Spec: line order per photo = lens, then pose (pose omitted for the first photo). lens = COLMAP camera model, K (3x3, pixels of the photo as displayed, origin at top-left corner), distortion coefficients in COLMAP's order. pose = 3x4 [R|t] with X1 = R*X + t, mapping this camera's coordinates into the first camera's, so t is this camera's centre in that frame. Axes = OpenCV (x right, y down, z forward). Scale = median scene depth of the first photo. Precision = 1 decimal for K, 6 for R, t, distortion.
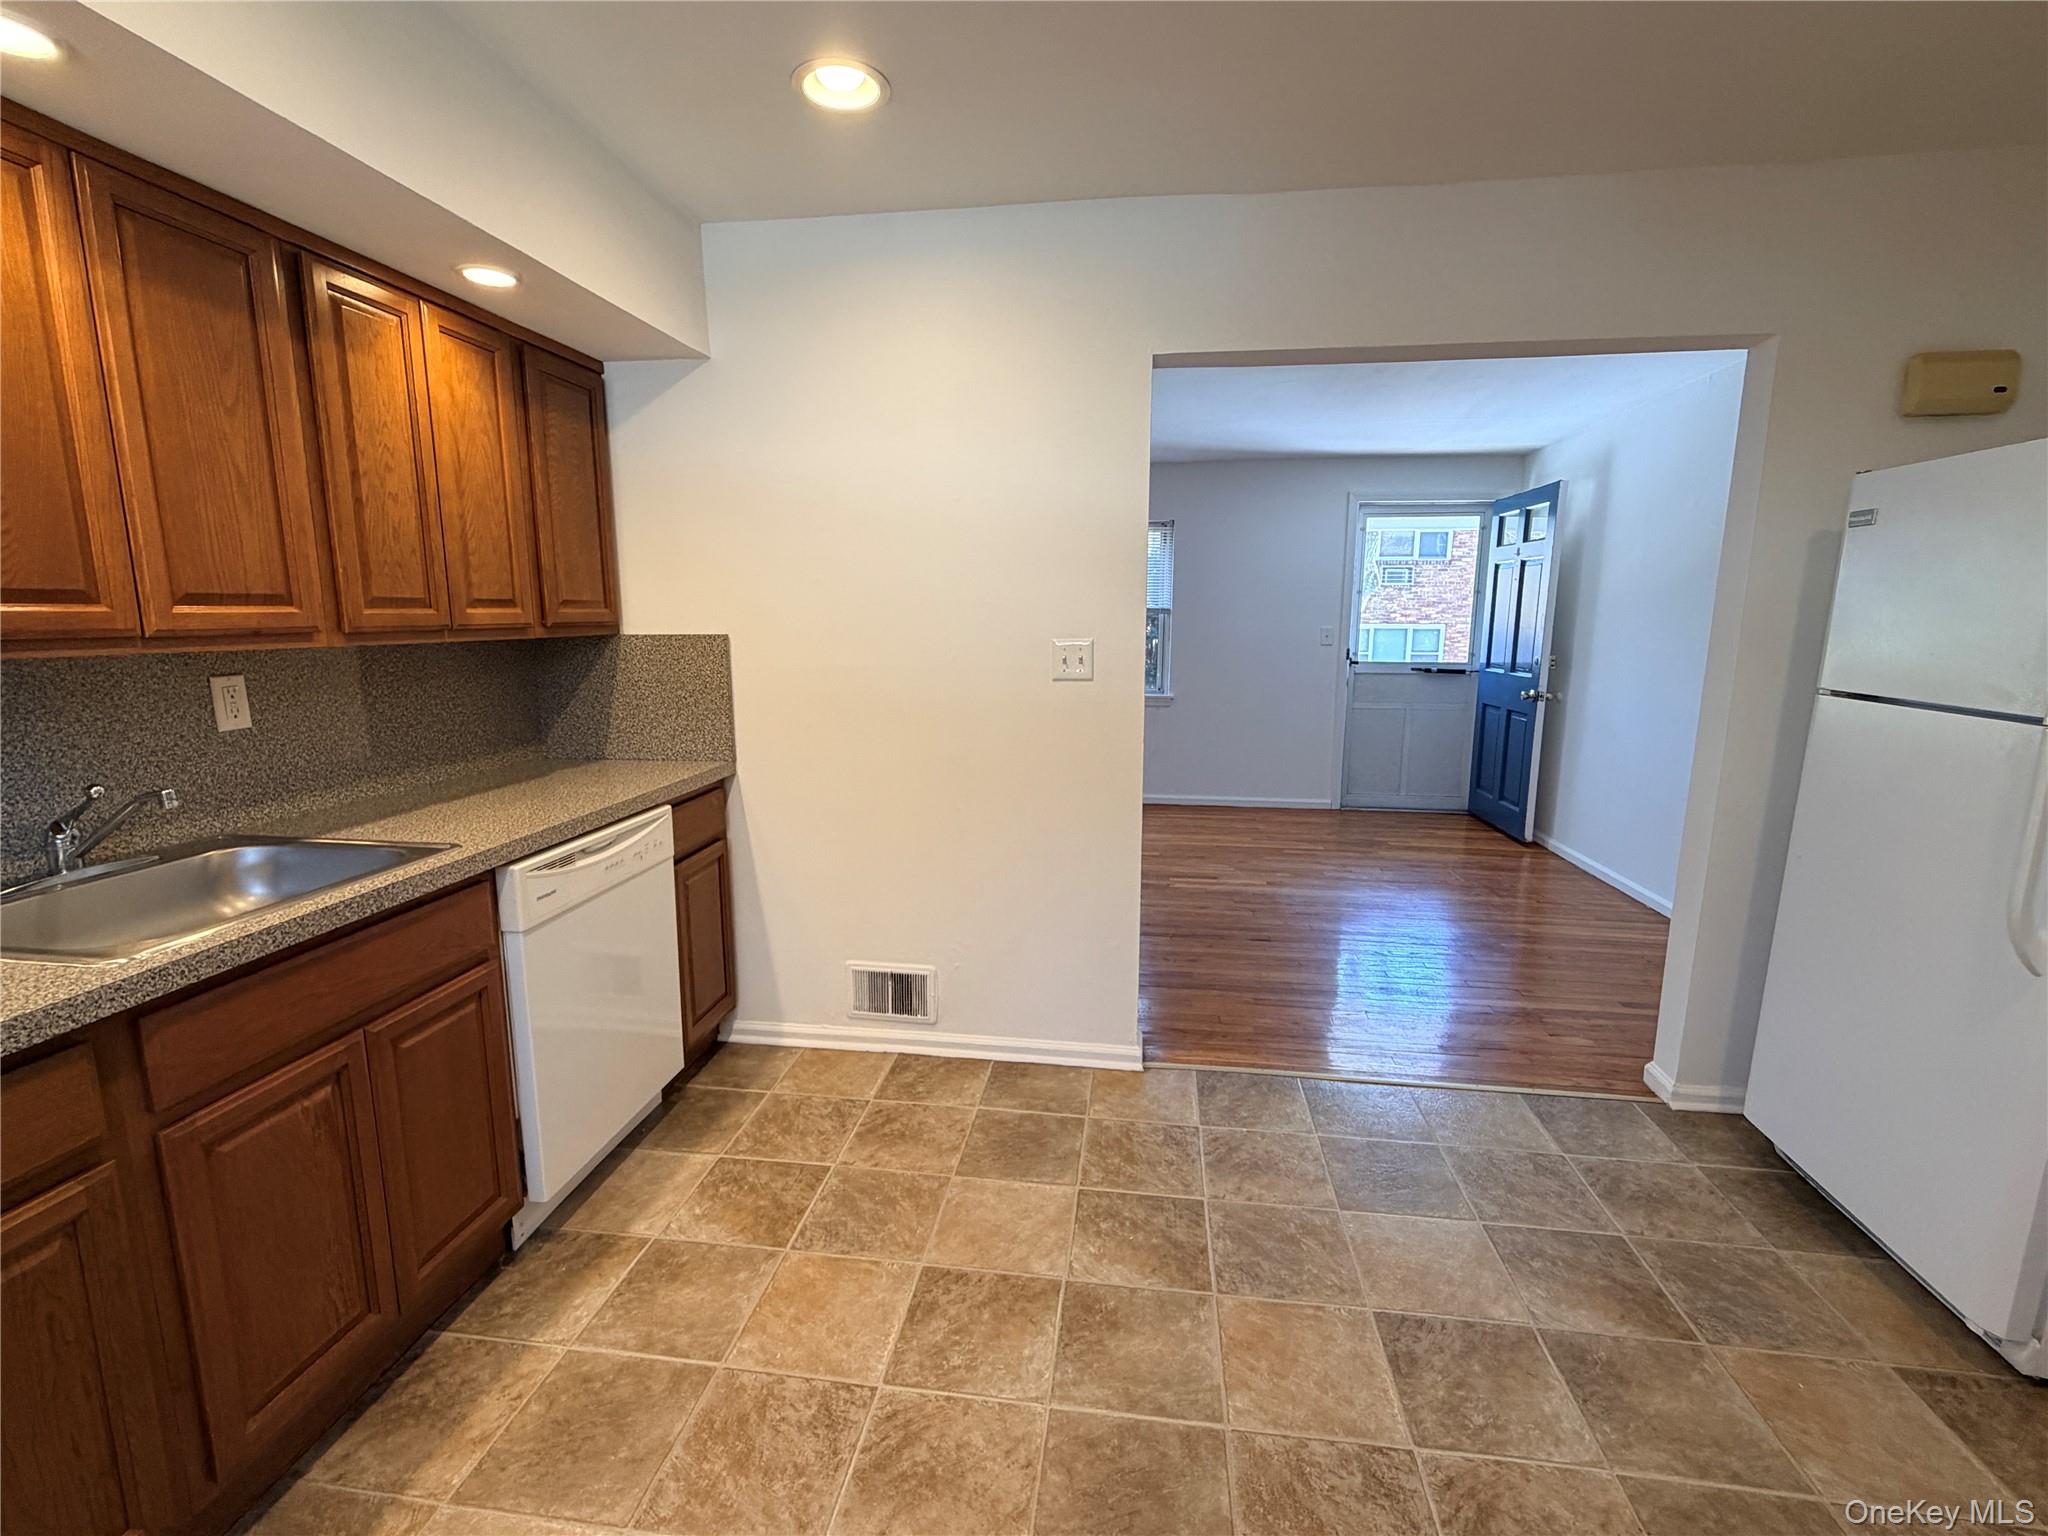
lens RADIAL K [[905.3, 0, 998.8], [0, 905.3, 765.9], [0, 0, 1]] dist [0.005042, -0.000694]
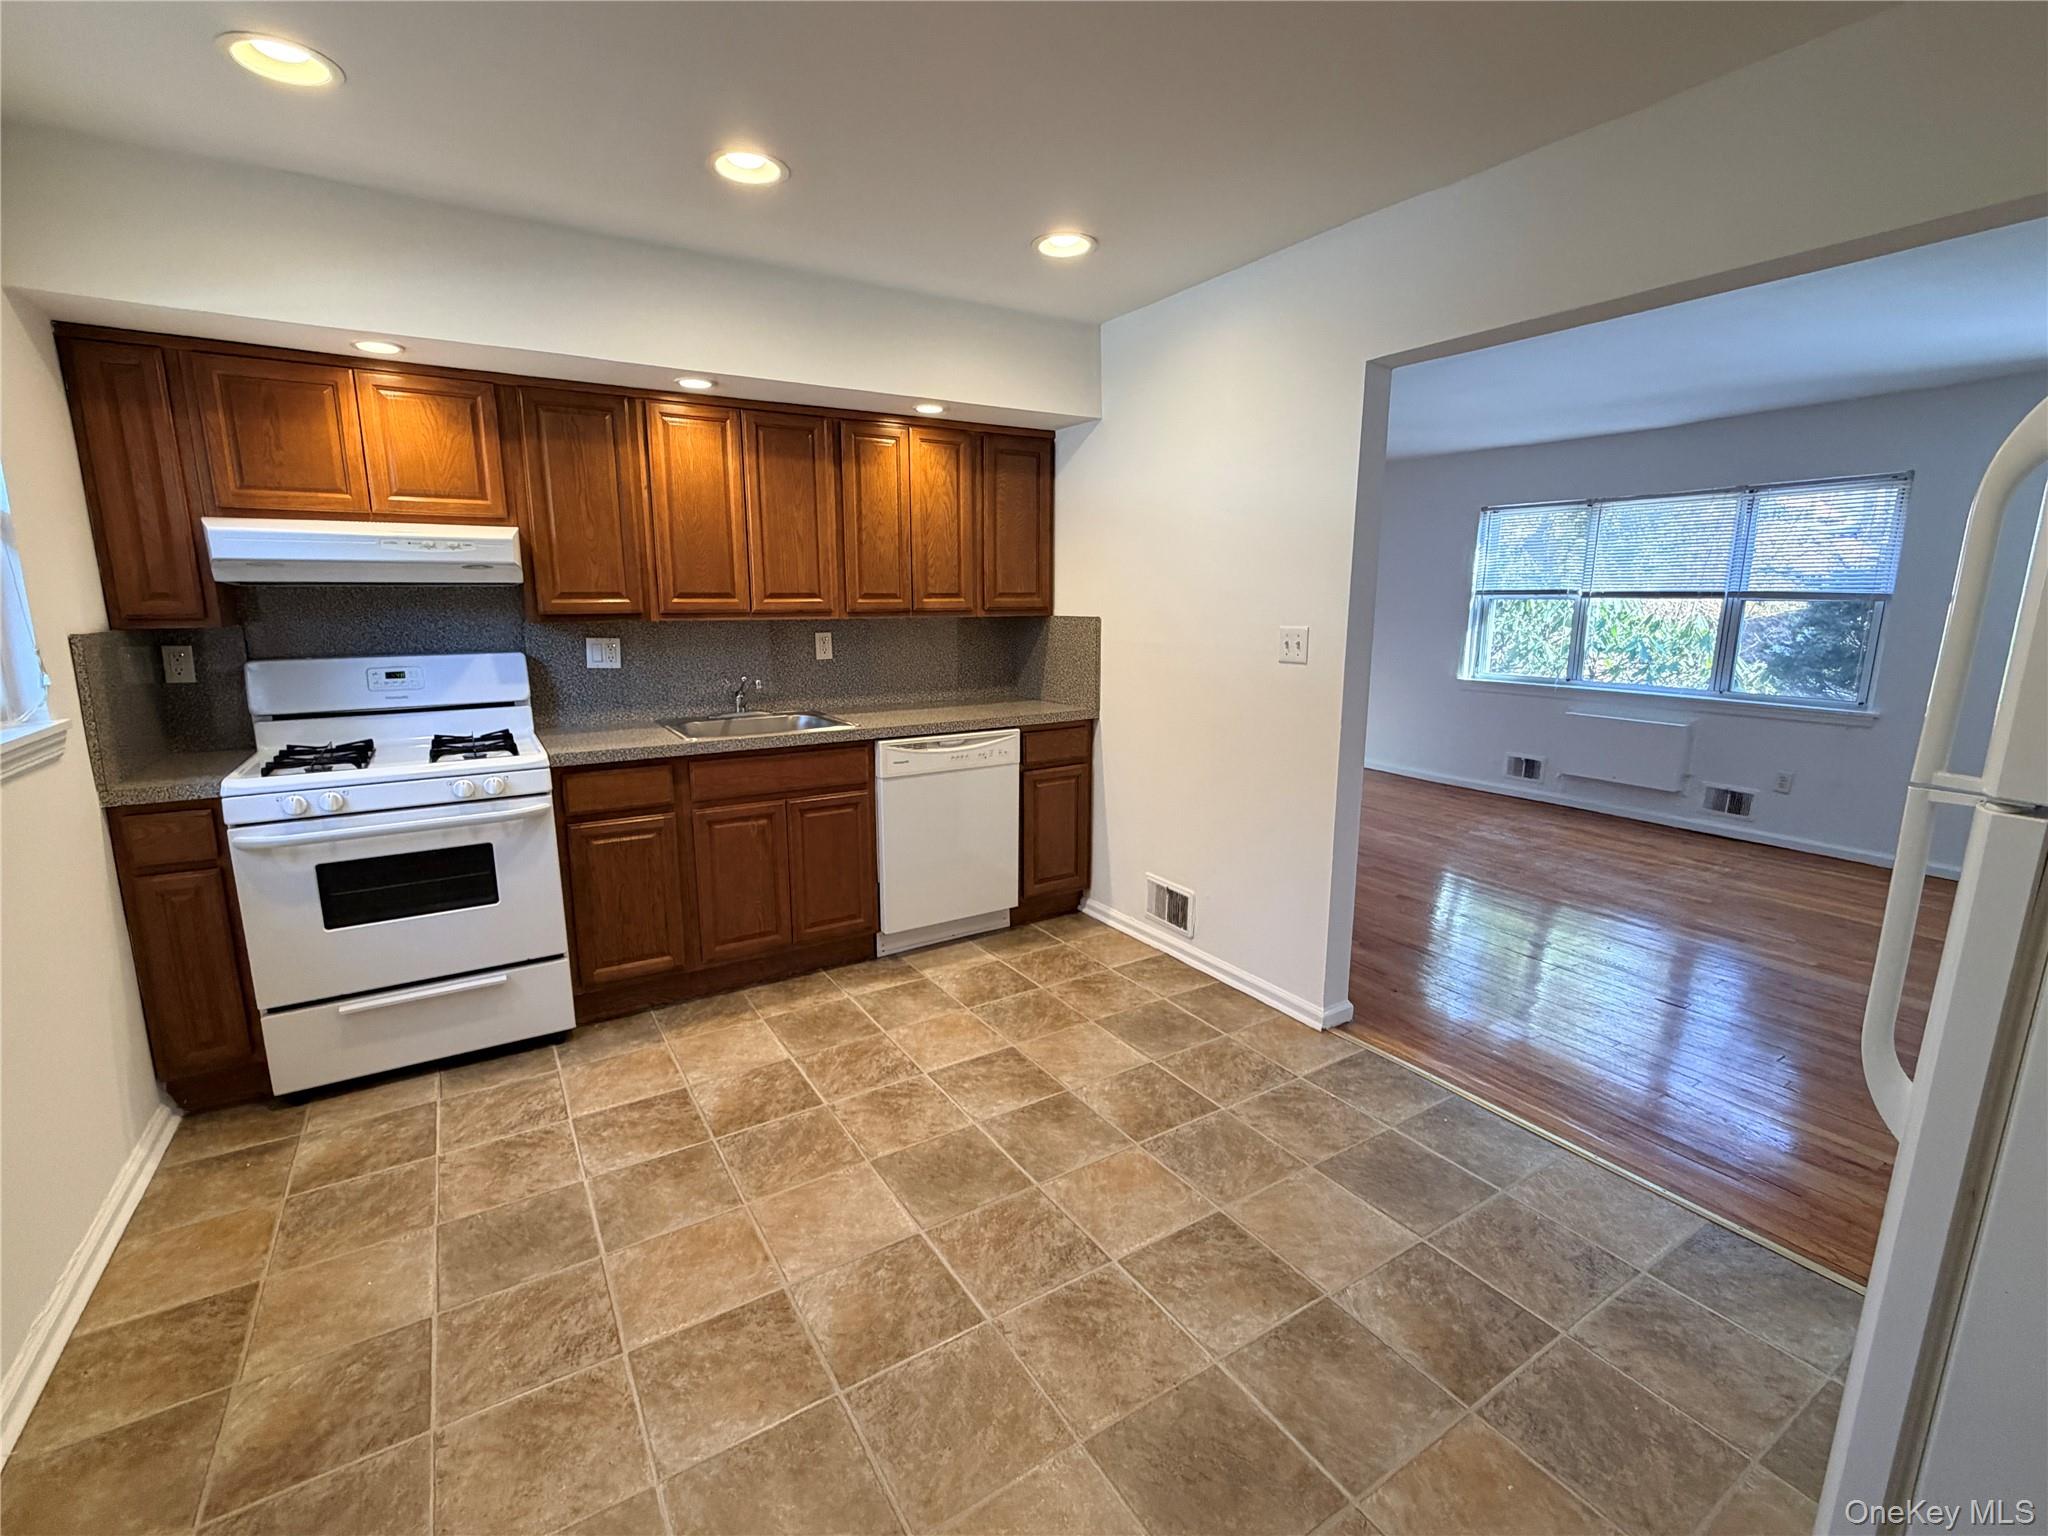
lens RADIAL K [[905.3, 0, 1023.4], [0, 905.3, 762.6], [0, 0, 1]] dist [0.005042, -0.000694]
pose [[0.647053, 0.139970, -0.749487, 0.877908], [-0.127738, 0.989012, 0.074423, -0.016405], [0.751668, 0.047582, 0.657823, 0.017650]]
